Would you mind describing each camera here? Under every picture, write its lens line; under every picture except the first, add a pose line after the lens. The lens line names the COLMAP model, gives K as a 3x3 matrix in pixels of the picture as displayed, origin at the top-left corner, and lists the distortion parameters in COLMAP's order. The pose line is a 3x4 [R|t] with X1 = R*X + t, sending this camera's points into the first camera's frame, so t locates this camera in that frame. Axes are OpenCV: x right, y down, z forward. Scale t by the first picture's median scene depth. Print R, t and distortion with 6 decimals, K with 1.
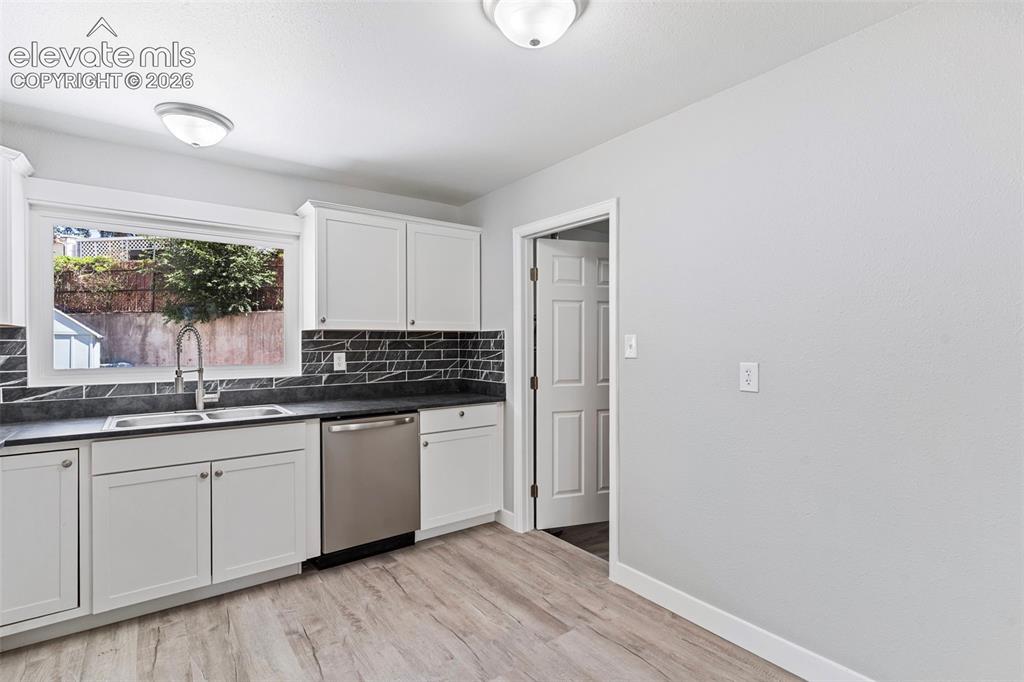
lens RADIAL K [[493.0, 0, 513.0], [0, 493.0, 342.9], [0, 0, 1]] dist [0.001318, -0.000050]
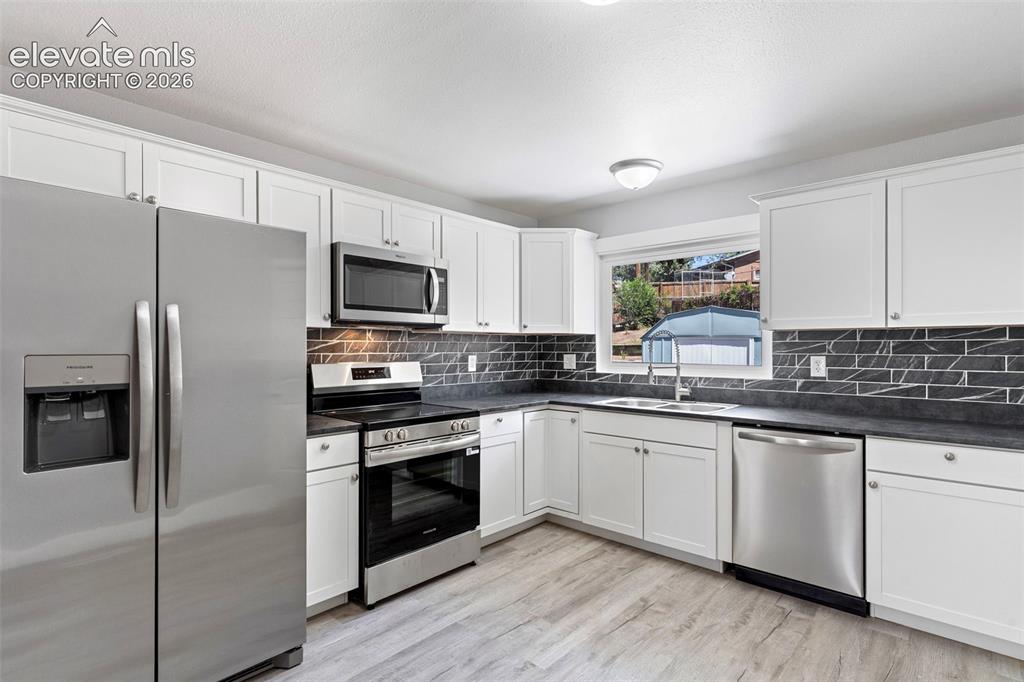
lens RADIAL K [[507.2, 0, 514.8], [0, 507.2, 347.2], [0, 0, 1]] dist [0.000705, 0.000069]
pose [[0.193945, 0.005734, -0.980996, 0.467229], [-0.000176, 0.999983, 0.005810, -0.000560], [0.981012, -0.000954, 0.193943, 0.355948]]
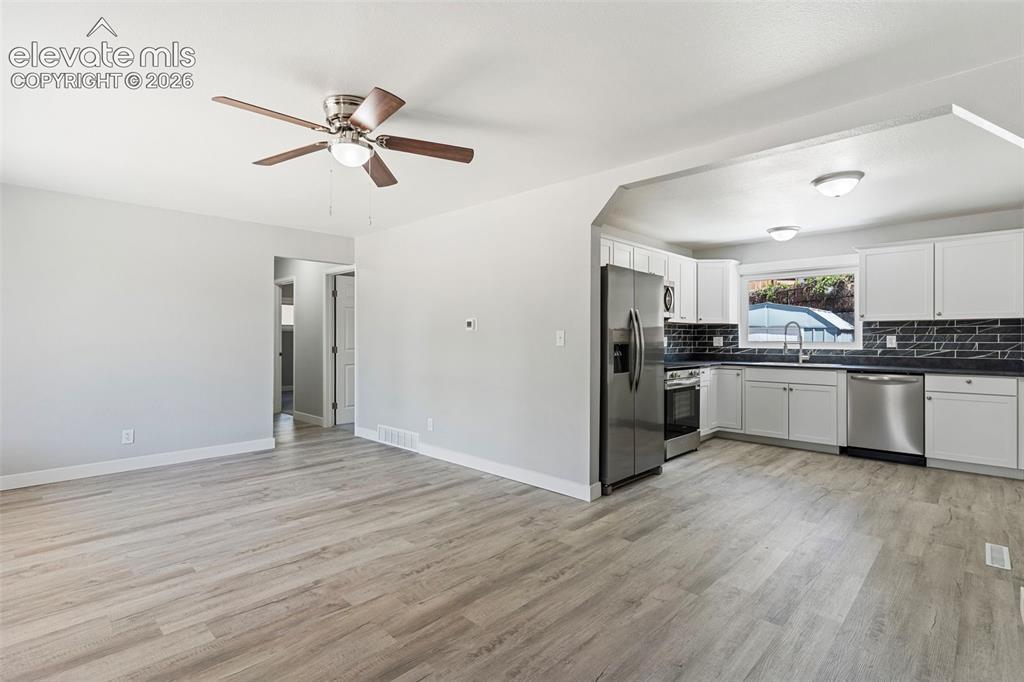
lens RADIAL K [[488.9, 0, 512.0], [0, 488.9, 341.0], [0, 0, 1]] dist [0.003805, 0.000435]
pose [[0.161081, 0.009522, -0.986895, 1.093480], [-0.001304, 0.999955, 0.009435, 0.026564], [0.986940, -0.000233, 0.161086, -0.463746]]
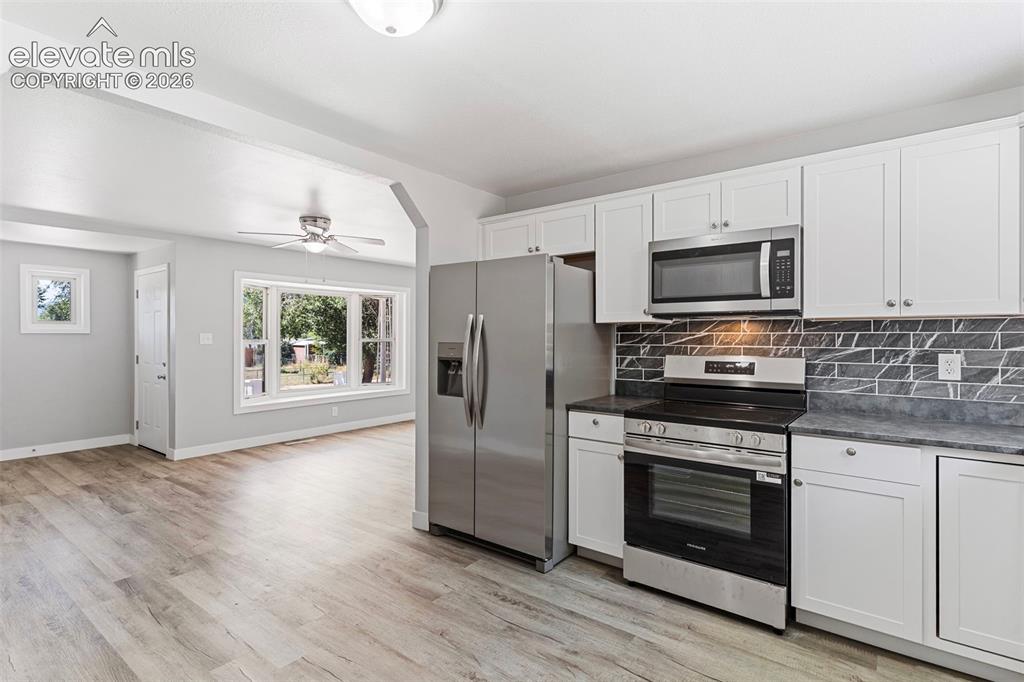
lens RADIAL K [[499.9, 0, 511.7], [0, 499.9, 339.2], [0, 0, 1]] dist [0.004225, 0.000498]
pose [[-0.961832, 0.002794, -0.273626, 0.046042], [0.002953, 0.999996, -0.000170, 0.003671], [0.273625, -0.000971, -0.961836, 1.066118]]
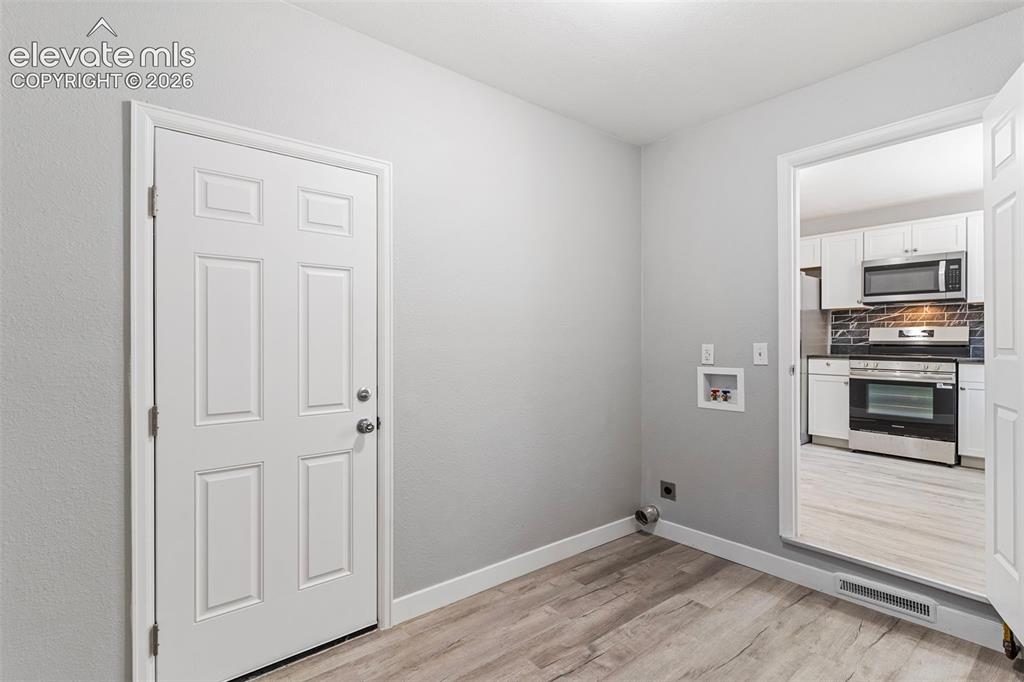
lens RADIAL K [[488.9, 0, 512.0], [0, 488.9, 341.0], [0, 0, 1]] dist [0.003805, 0.000435]
pose [[-0.999272, 0.003867, -0.037941, 0.742045], [0.003784, 0.999990, 0.002271, 0.073767], [0.037950, 0.002126, -0.999277, 1.786112]]
